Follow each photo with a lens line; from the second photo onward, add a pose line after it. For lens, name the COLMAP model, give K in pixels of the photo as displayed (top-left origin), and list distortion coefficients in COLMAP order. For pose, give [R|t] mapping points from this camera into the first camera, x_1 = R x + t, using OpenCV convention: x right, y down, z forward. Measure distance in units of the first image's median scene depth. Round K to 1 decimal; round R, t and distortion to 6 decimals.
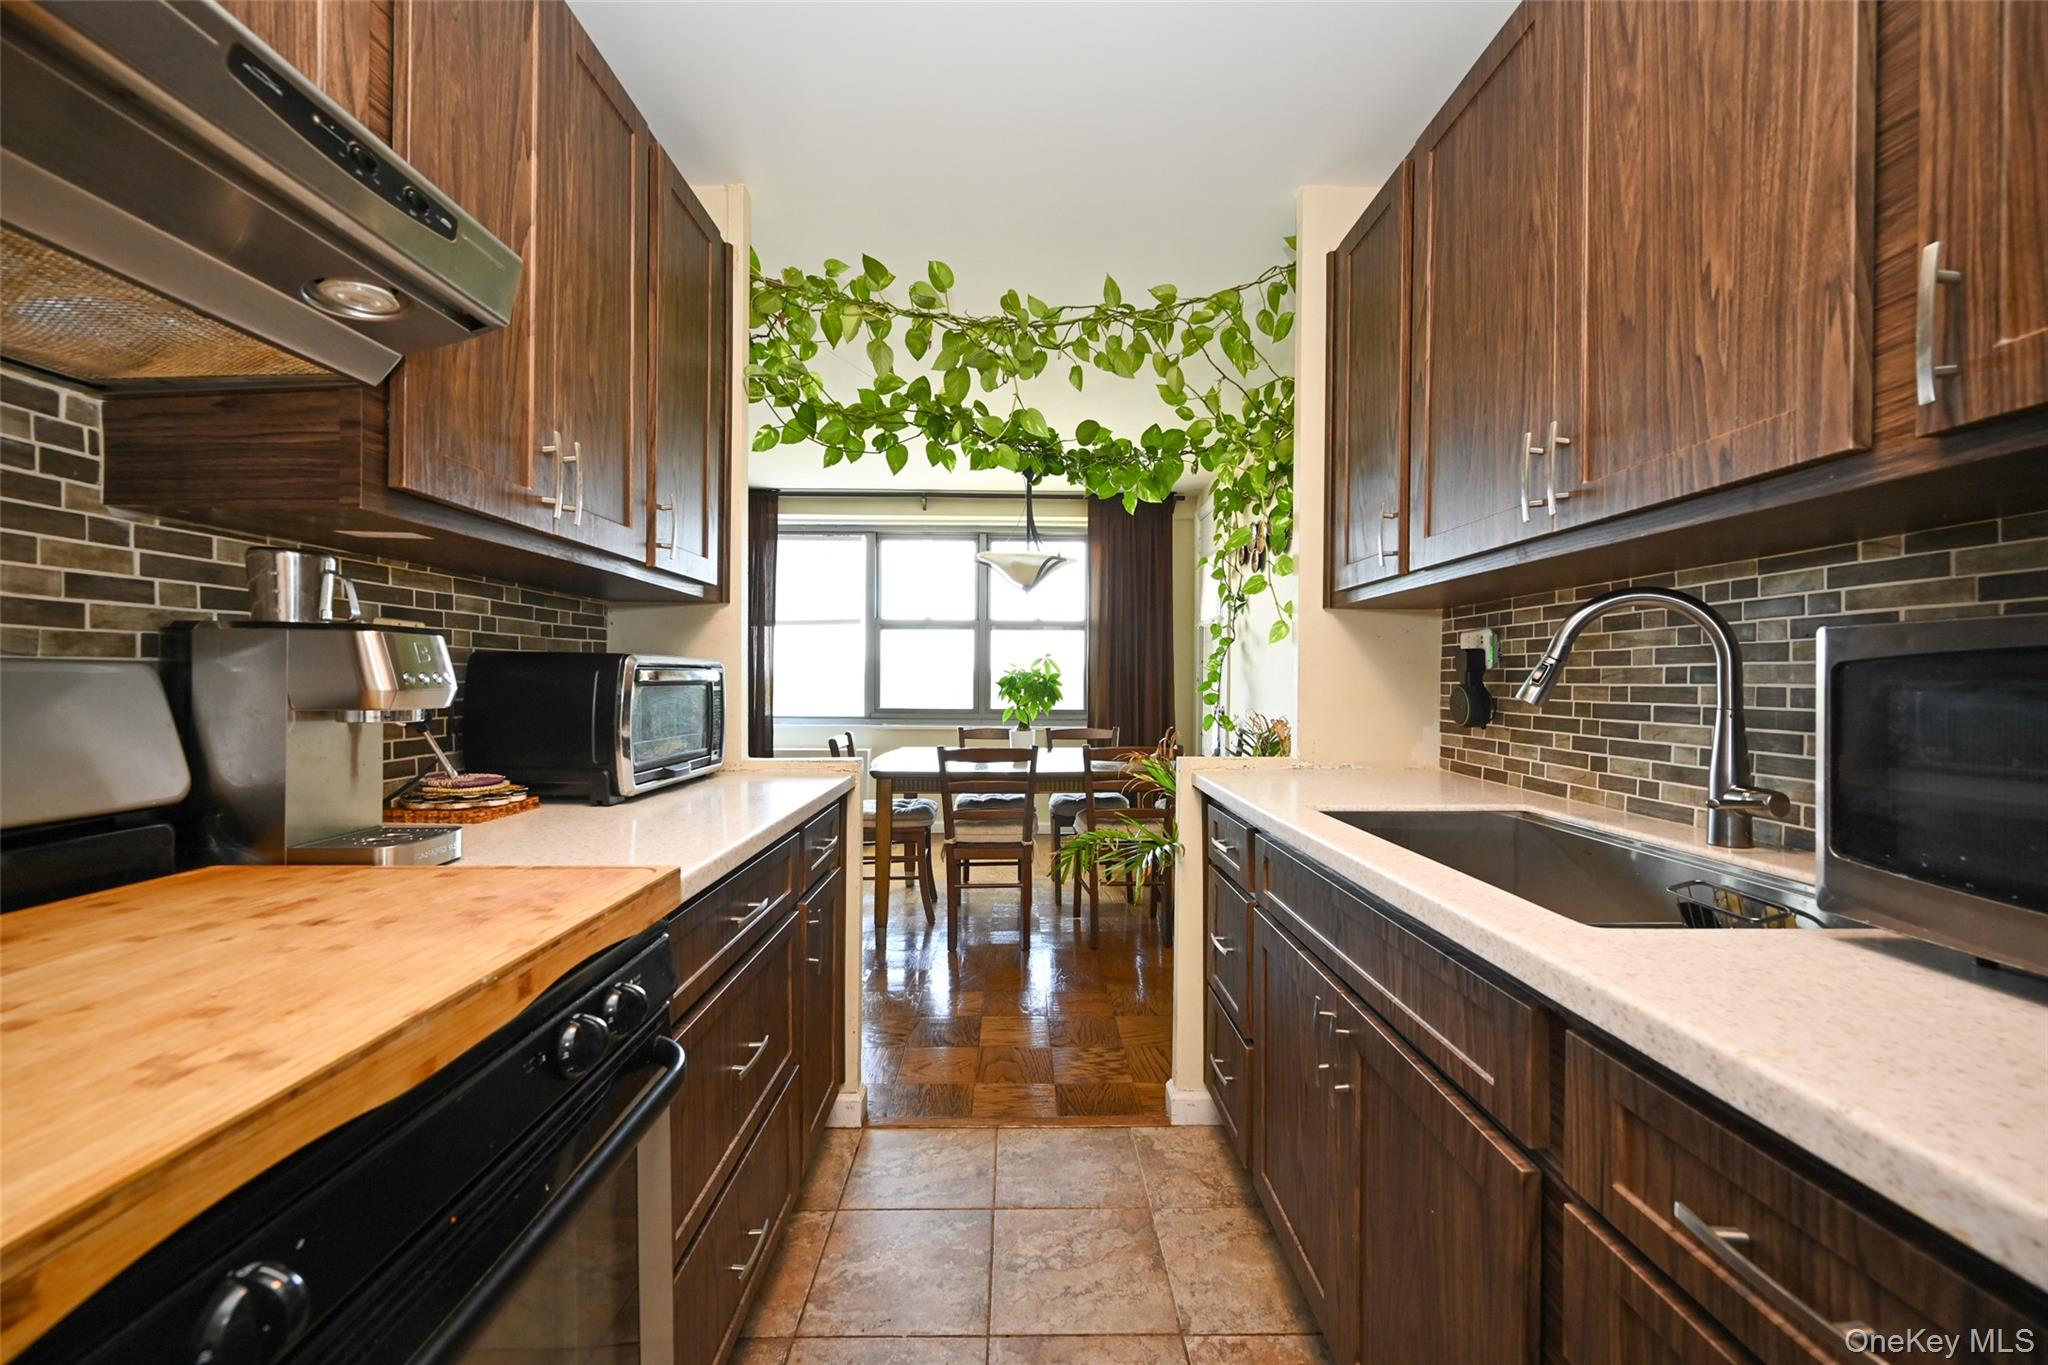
lens RADIAL K [[805.6, 0, 1026.5], [0, 805.6, 681.5], [0, 0, 1]] dist [-0.002412, 0.000558]
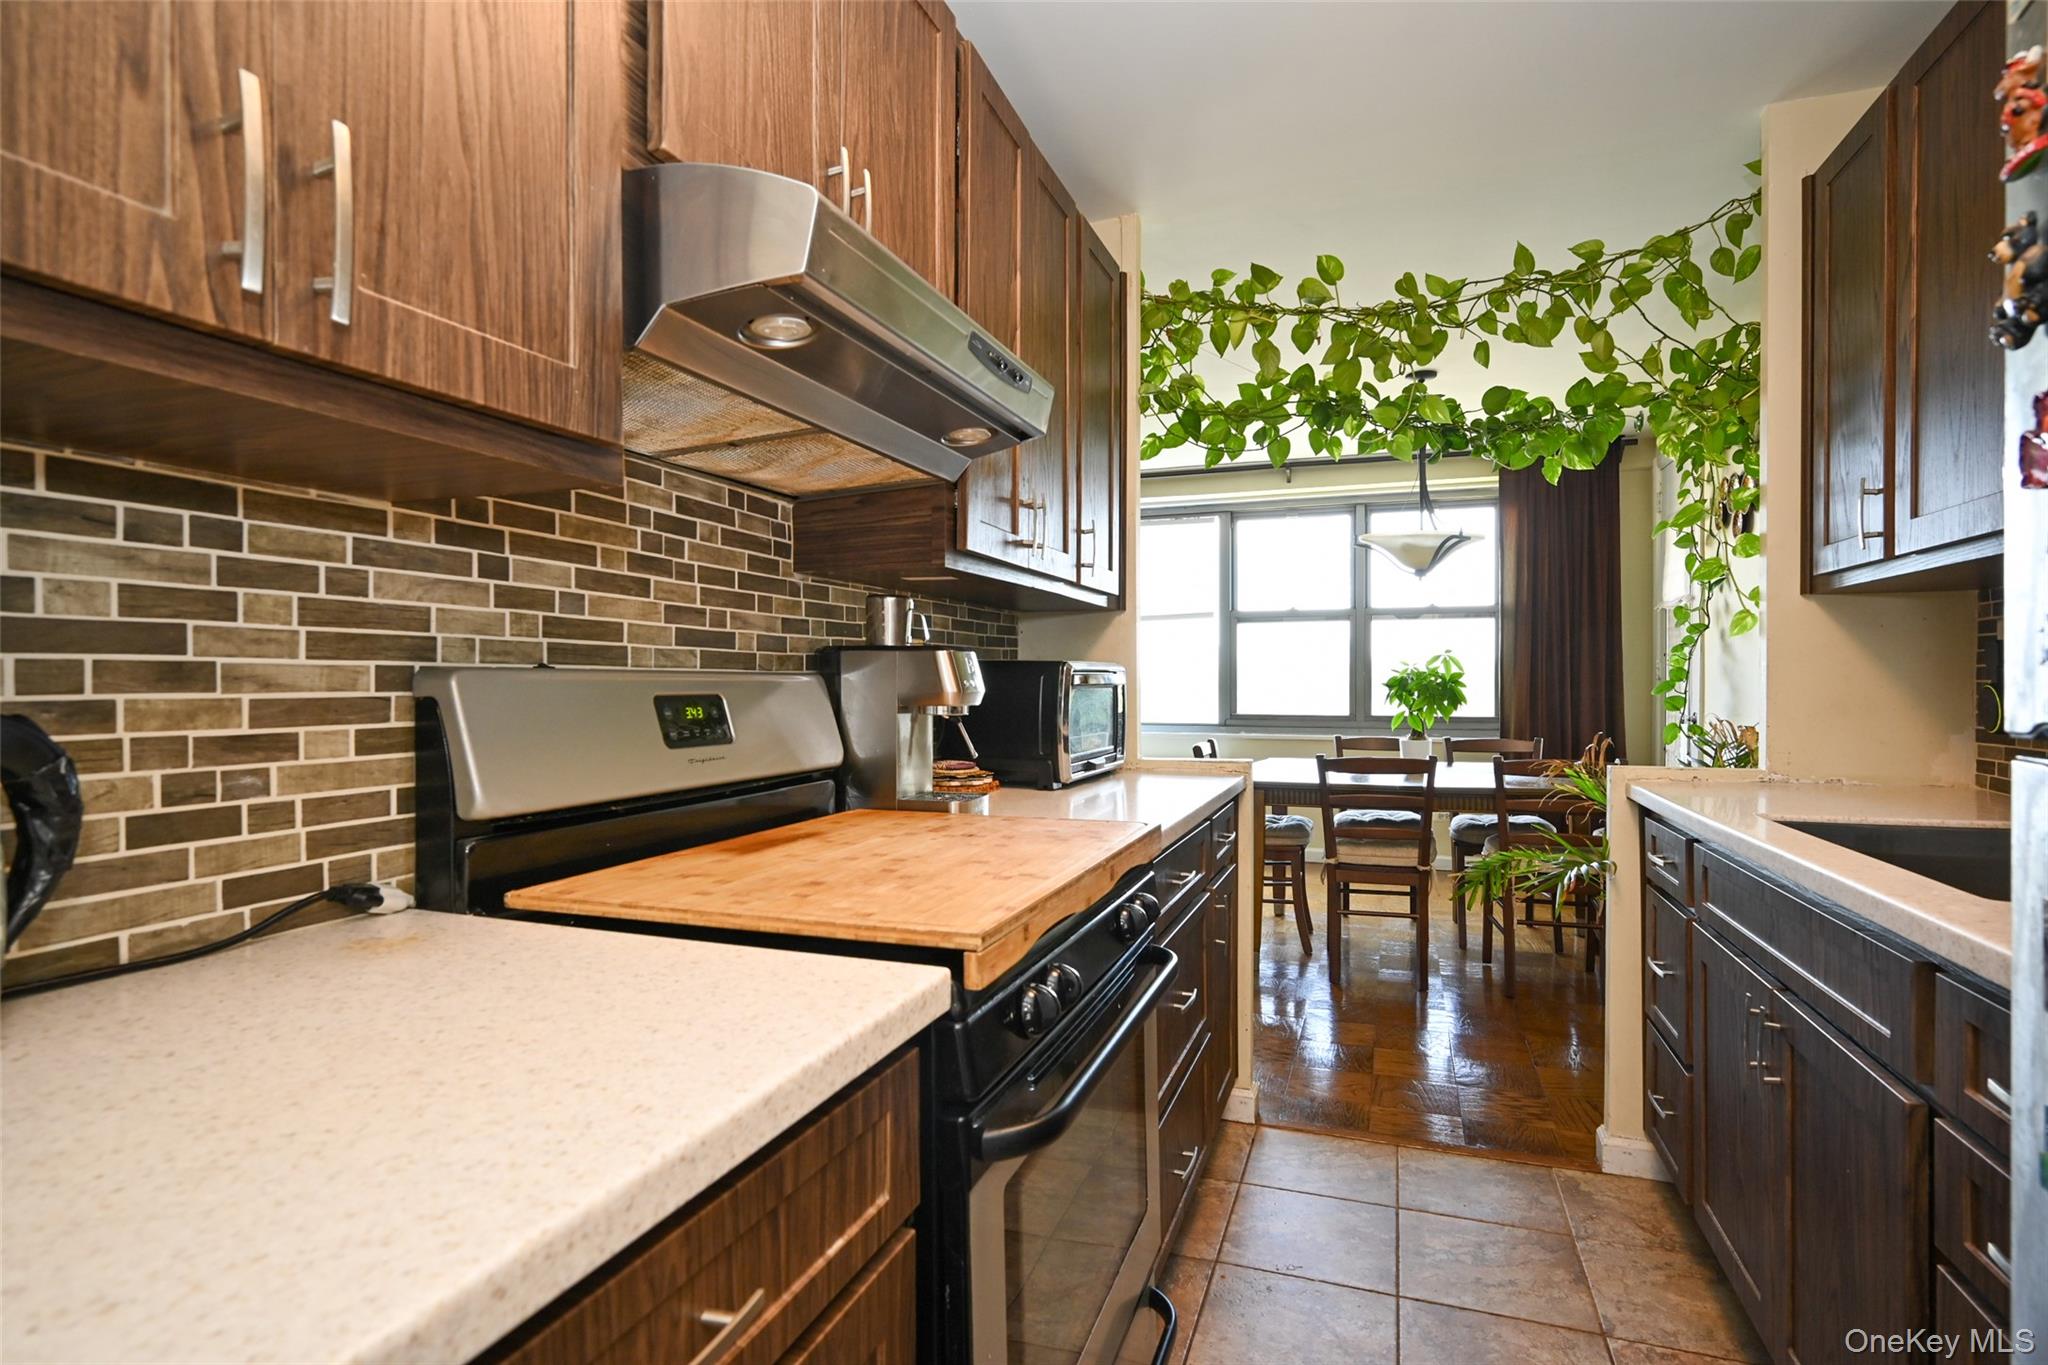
lens RADIAL K [[1019.6, 0, 1024.0], [0, 1019.6, 682.5], [0, 0, 1]] dist [-0.001969, -0.000035]
pose [[0.935030, -0.006258, -0.354514, -0.023689], [0.006079, 0.999980, -0.001619, -0.001258], [0.354517, -0.000642, 0.935049, -0.381124]]
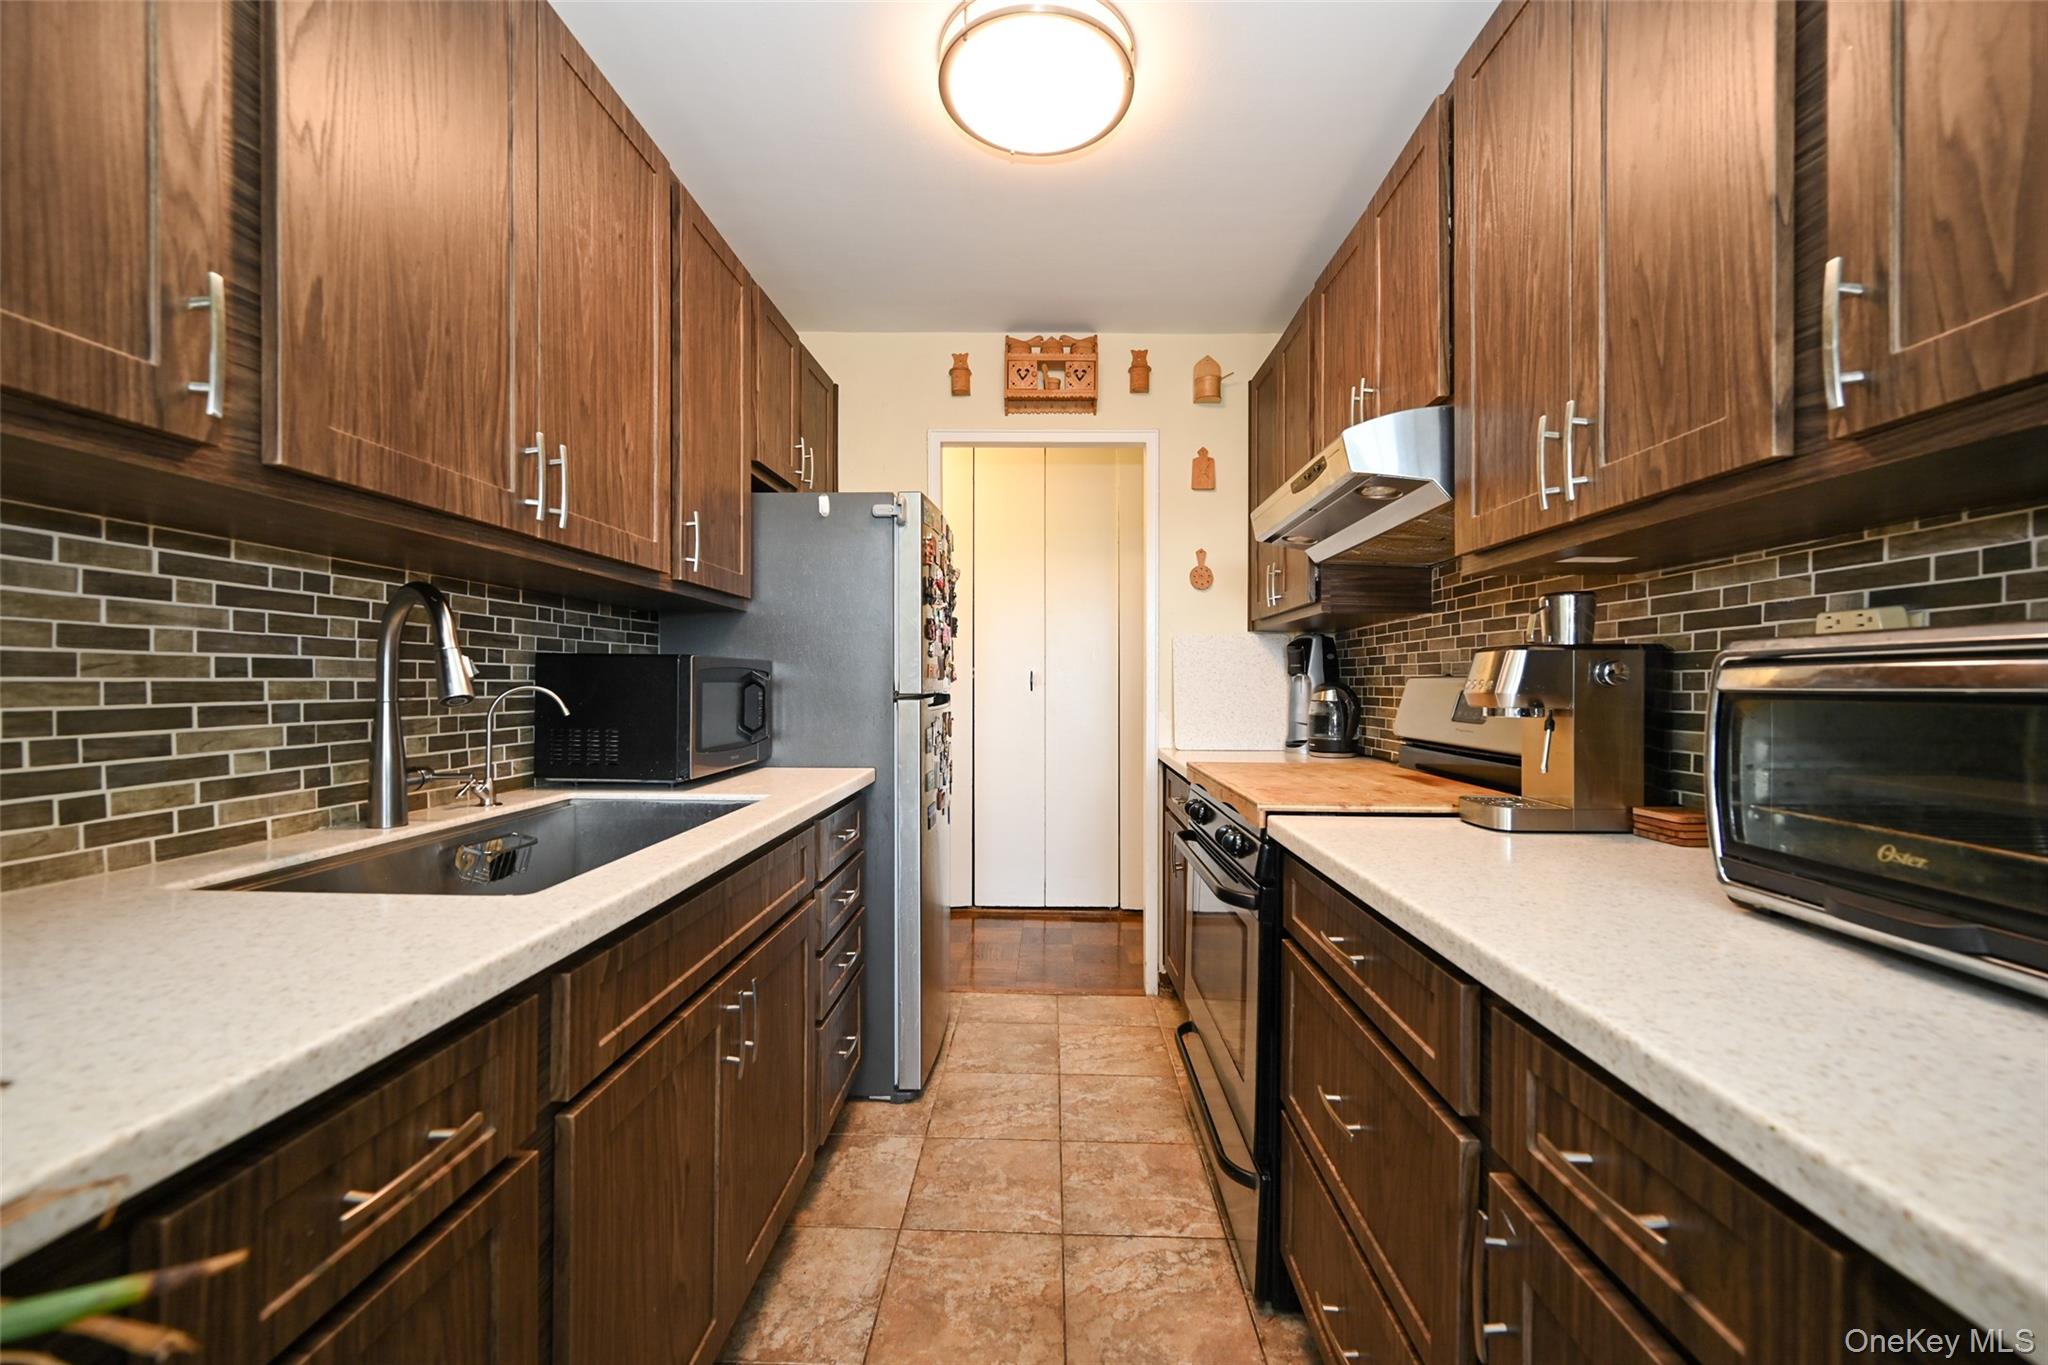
lens RADIAL K [[805.6, 0, 1026.5], [0, 805.6, 681.5], [0, 0, 1]] dist [-0.002412, 0.000558]
pose [[-0.998925, -0.009982, 0.045266, -0.028748], [-0.009921, 0.999950, 0.001574, -0.002180], [-0.045279, 0.001124, -0.998974, 1.479094]]
